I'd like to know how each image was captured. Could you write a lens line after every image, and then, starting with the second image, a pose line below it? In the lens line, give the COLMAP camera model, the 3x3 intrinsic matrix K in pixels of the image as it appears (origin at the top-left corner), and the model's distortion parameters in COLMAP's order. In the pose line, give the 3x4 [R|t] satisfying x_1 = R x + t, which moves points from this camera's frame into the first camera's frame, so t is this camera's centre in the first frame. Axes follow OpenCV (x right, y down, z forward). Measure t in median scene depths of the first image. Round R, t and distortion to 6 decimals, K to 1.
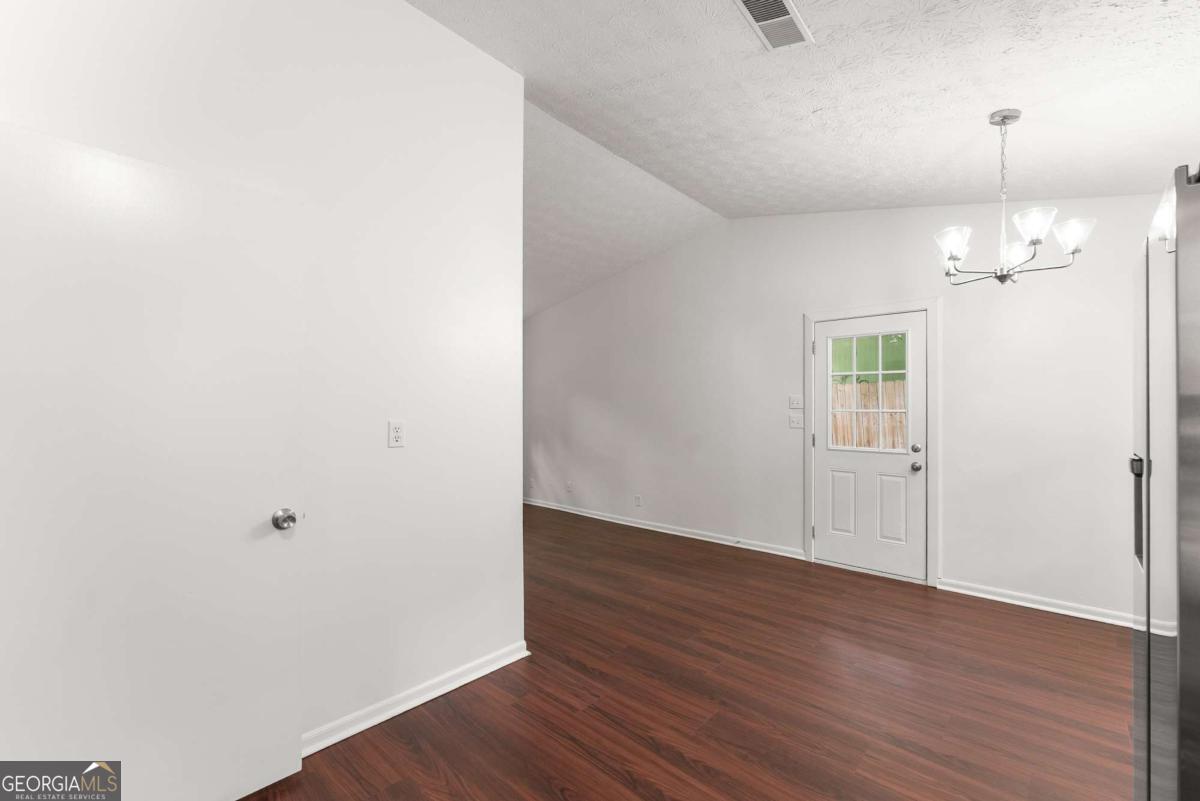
lens RADIAL K [[488.0, 0, 594.8], [0, 488.0, 404.3], [0, 0, 1]] dist [-0.002205, -0.000083]
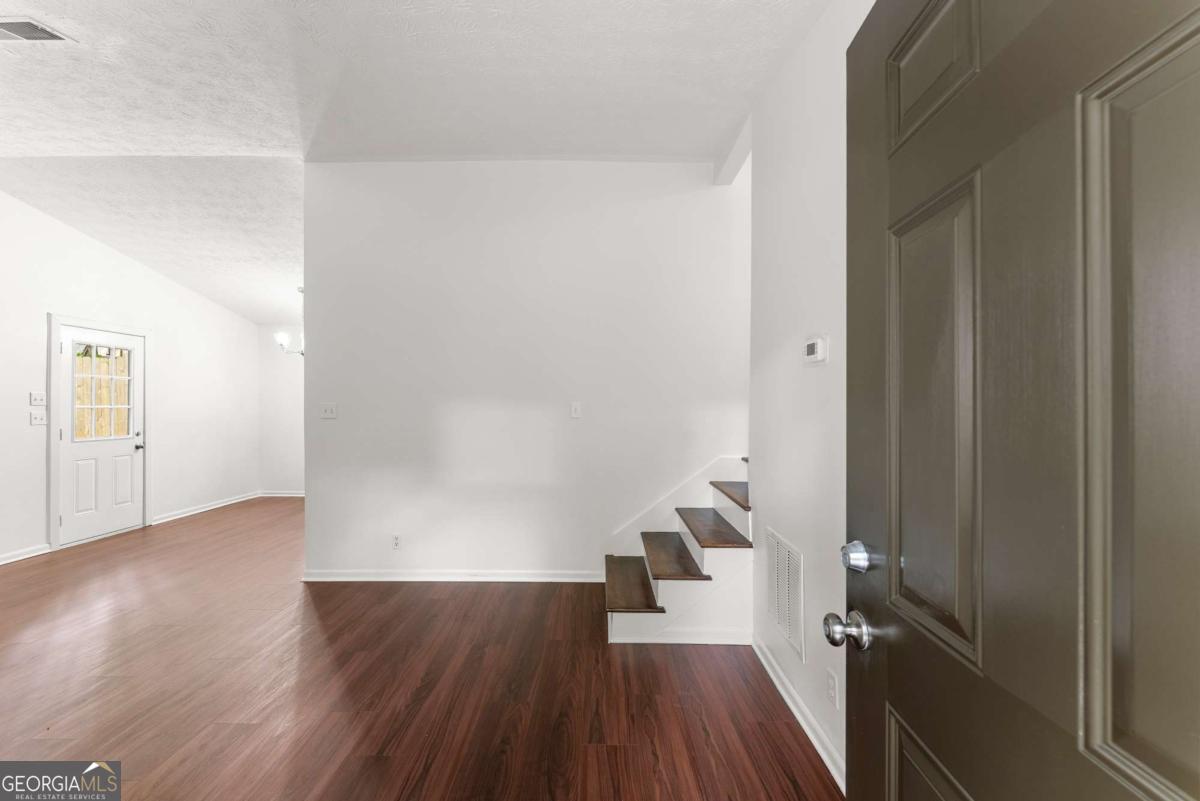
lens RADIAL K [[488.0, 0, 591.9], [0, 488.0, 408.3], [0, 0, 1]] dist [-0.002205, -0.000083]
pose [[-0.659287, -0.008448, 0.751844, -1.266627], [-0.010786, 0.999940, 0.001777, 0.001448], [-0.751814, -0.006938, -0.659339, 0.939556]]
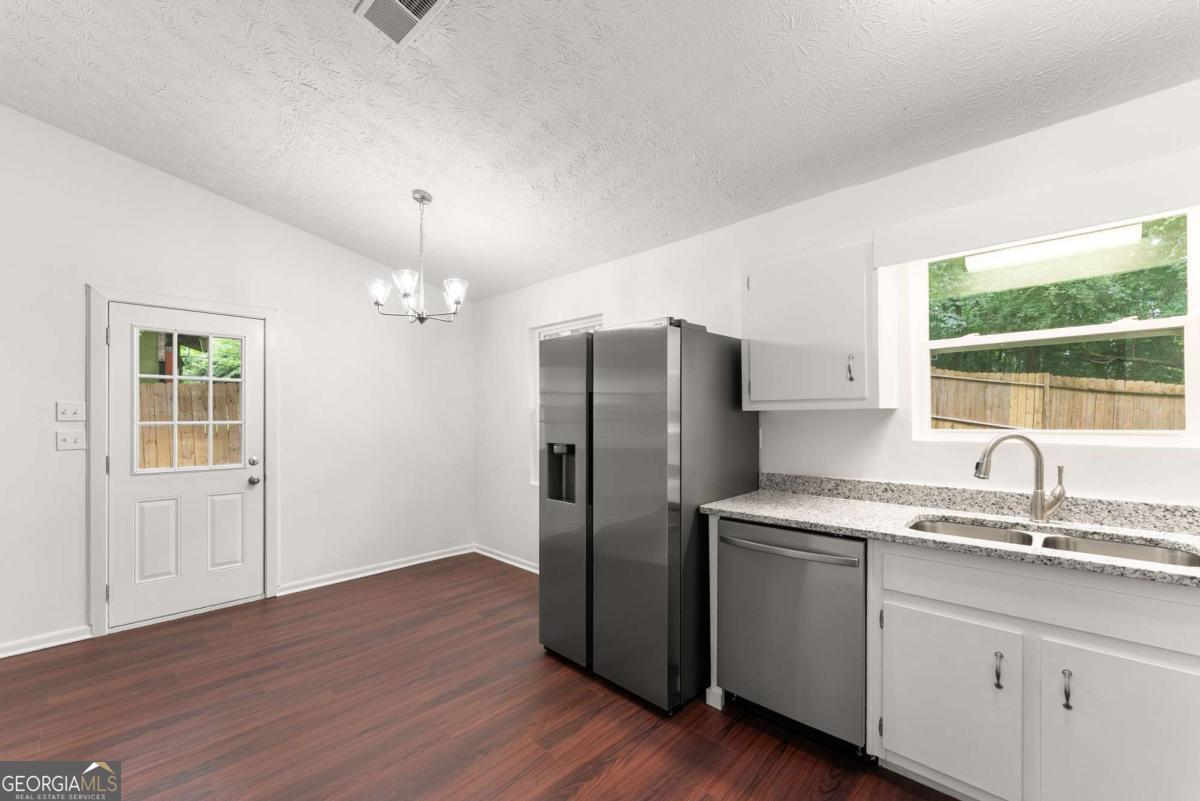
lens RADIAL K [[488.0, 0, 597.9], [0, 488.0, 418.4], [0, 0, 1]] dist [-0.002205, -0.000083]
pose [[0.032569, -0.004982, 0.999457, -0.276545], [-0.003771, 0.999980, 0.005107, -0.001011], [-0.999462, -0.003935, 0.032550, 0.290293]]
